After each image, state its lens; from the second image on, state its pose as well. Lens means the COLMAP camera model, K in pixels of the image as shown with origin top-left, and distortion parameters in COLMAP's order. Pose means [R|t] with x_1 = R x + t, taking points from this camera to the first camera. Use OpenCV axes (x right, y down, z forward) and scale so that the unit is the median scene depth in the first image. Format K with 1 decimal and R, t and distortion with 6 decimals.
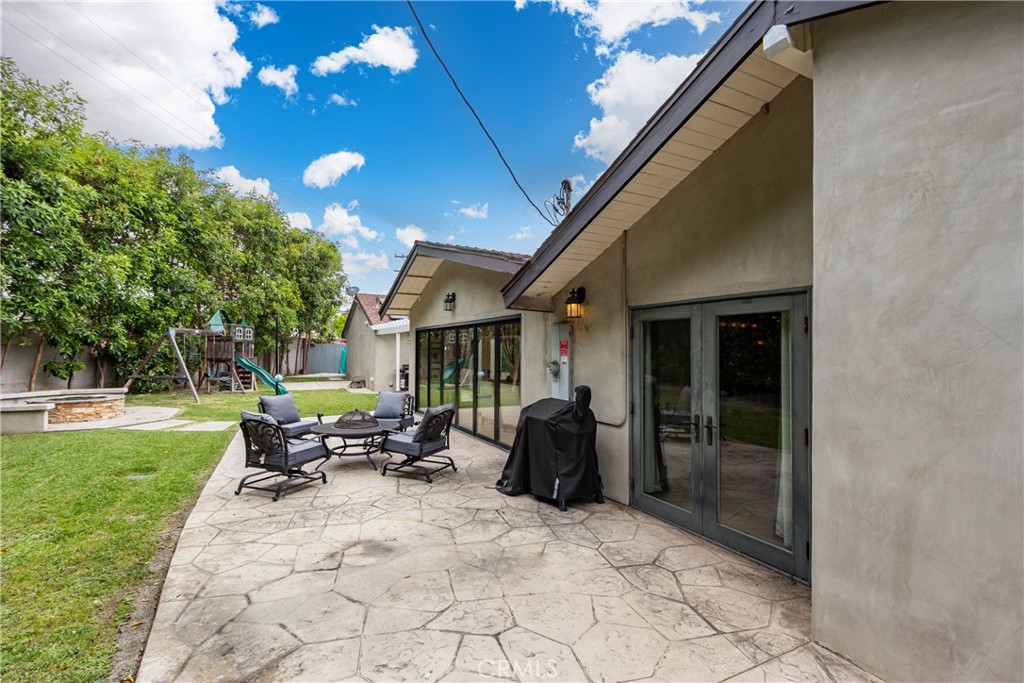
lens RADIAL K [[468.7, 0, 512.3], [0, 468.7, 344.3], [0, 0, 1]] dist [0.007071, -0.001123]
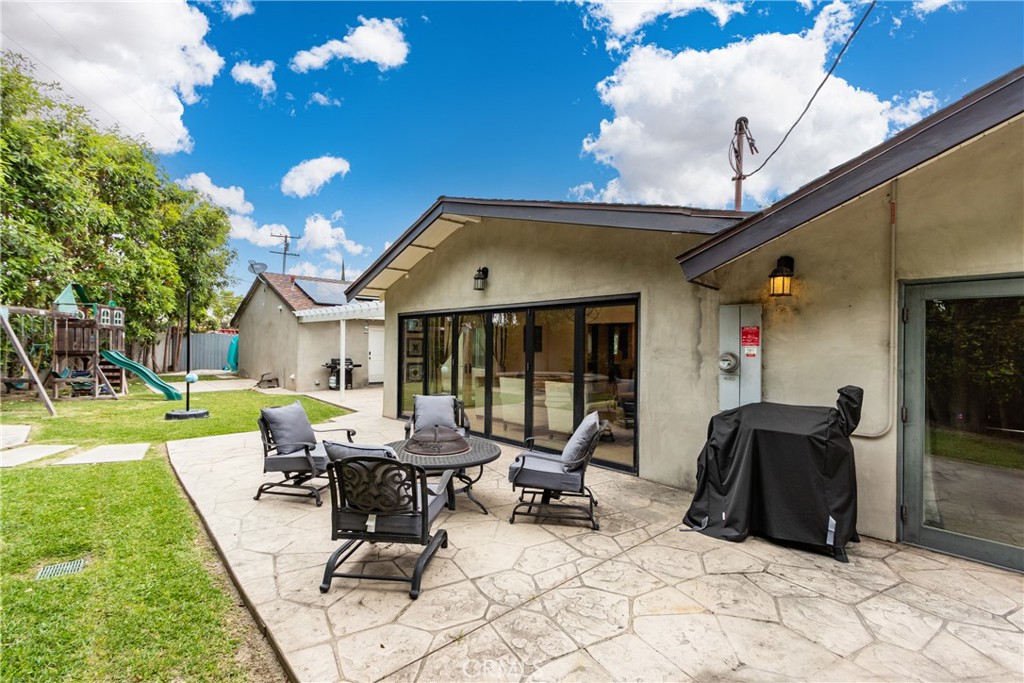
lens RADIAL K [[468.7, 0, 513.7], [0, 468.7, 342.7], [0, 0, 1]] dist [0.007071, -0.001123]
pose [[0.964288, 0.003995, 0.264826, -0.228305], [-0.006995, 0.999922, 0.010387, 0.006779], [-0.264763, -0.011869, 0.964240, 0.177873]]
